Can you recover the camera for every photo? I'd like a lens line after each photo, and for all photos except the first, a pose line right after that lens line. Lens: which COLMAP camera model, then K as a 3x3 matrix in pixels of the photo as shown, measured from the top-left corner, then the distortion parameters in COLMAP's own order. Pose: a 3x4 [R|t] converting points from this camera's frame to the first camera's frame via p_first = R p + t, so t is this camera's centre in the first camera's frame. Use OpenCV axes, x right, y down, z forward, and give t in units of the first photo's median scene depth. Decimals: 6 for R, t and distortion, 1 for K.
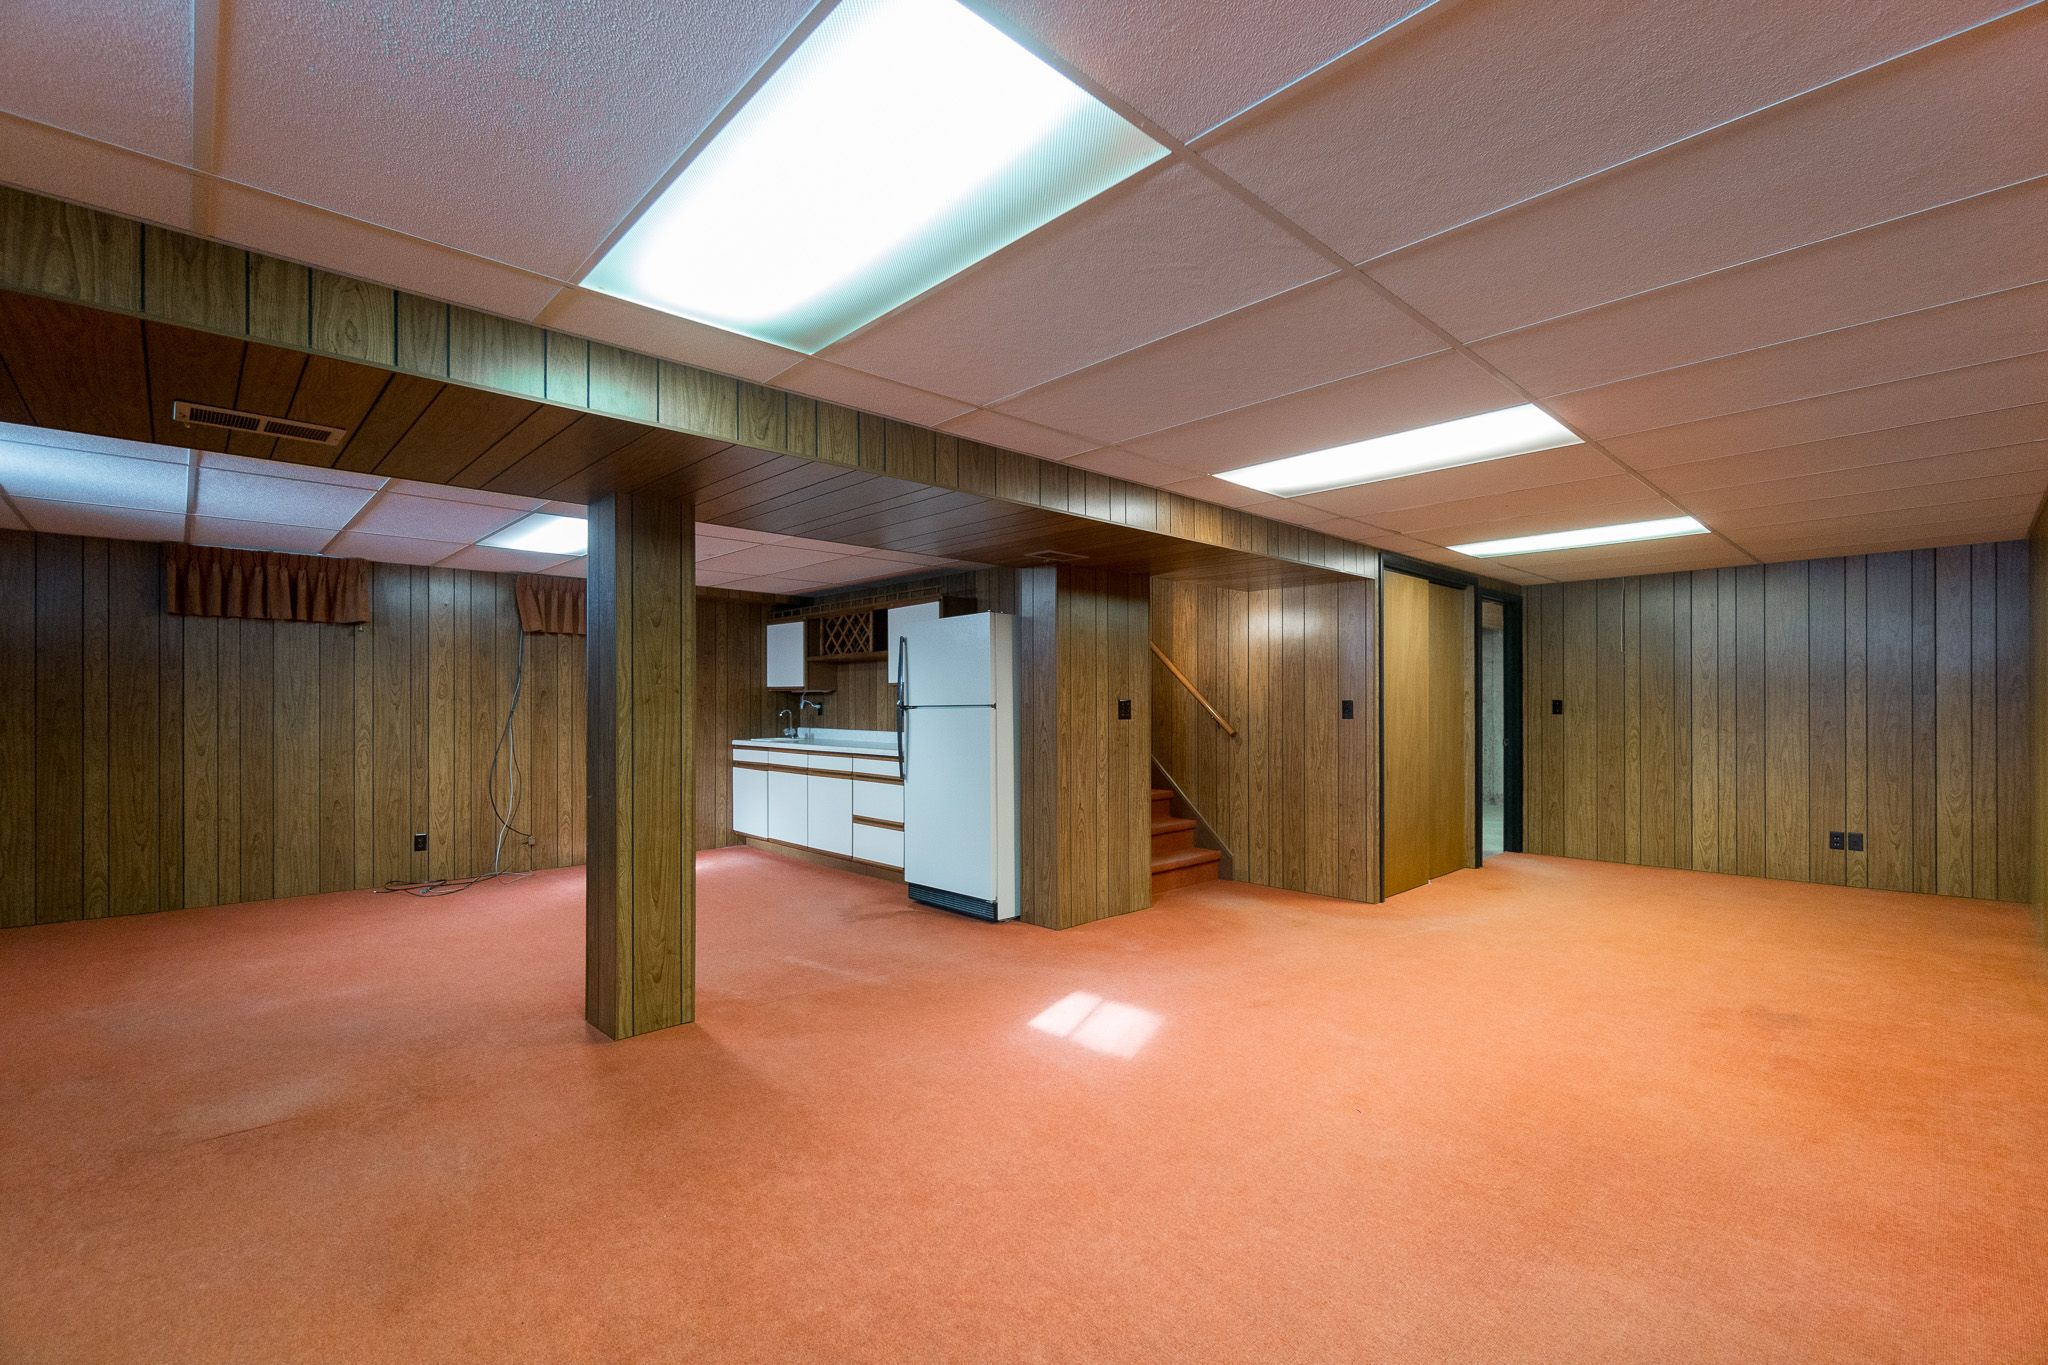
lens RADIAL K [[887.0, 0, 1019.4], [0, 887.0, 694.4], [0, 0, 1]] dist [-0.009663, 0.000279]
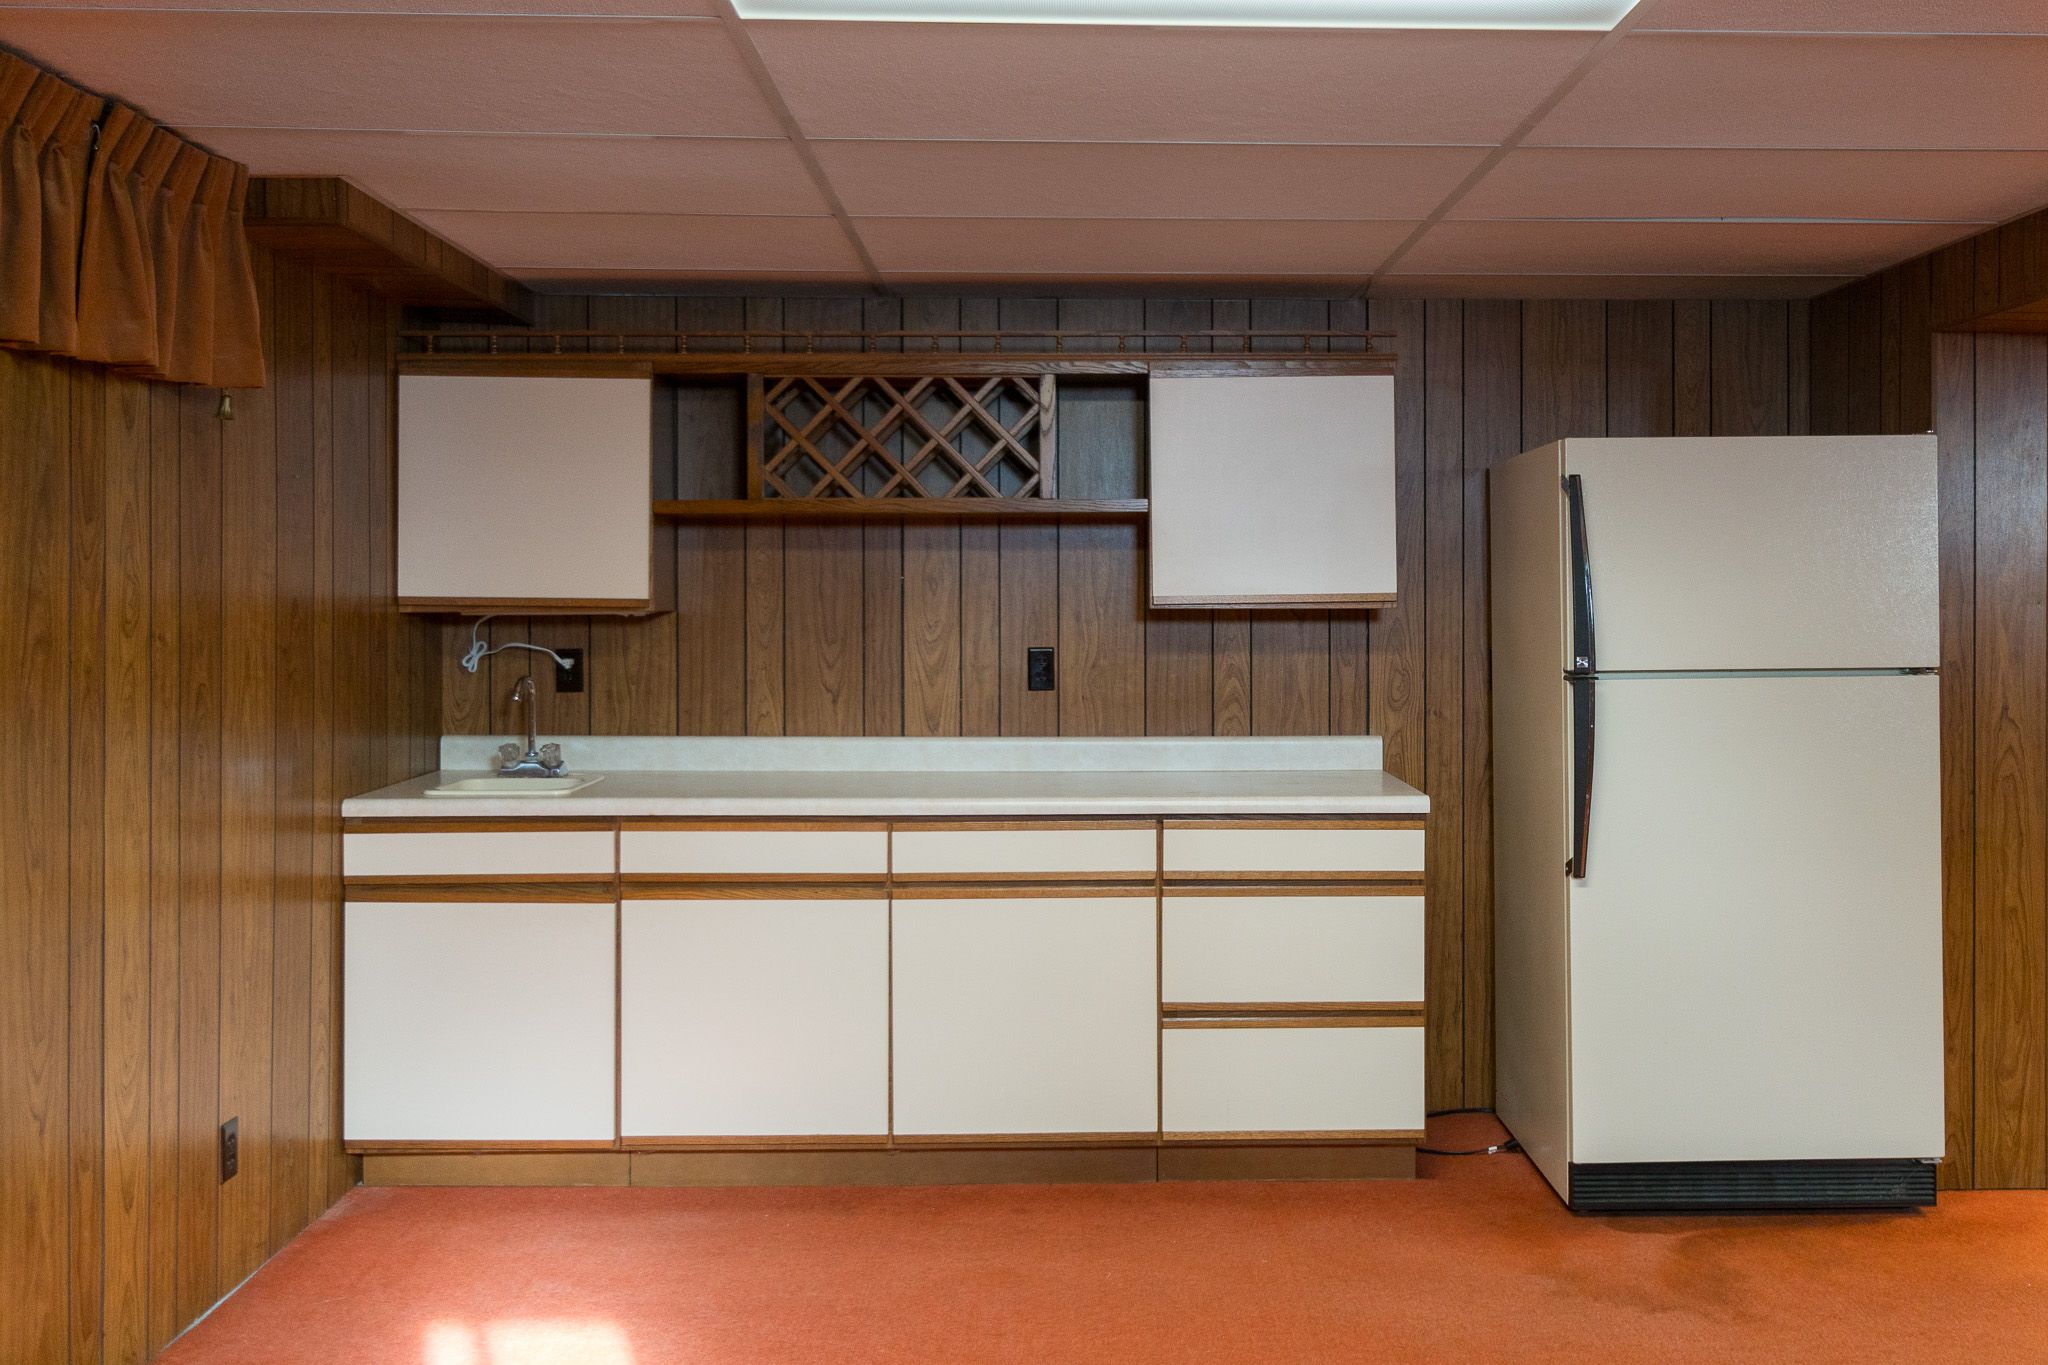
lens RADIAL K [[1709.6, 0, 1024.2], [0, 1709.6, 688.5], [0, 0, 1]] dist [-0.001714, 0.002997]
pose [[0.671106, -0.020705, 0.741072, -0.599544], [-0.006102, 0.999422, 0.033450, 0.001401], [-0.741336, -0.026971, 0.670592, 0.553924]]
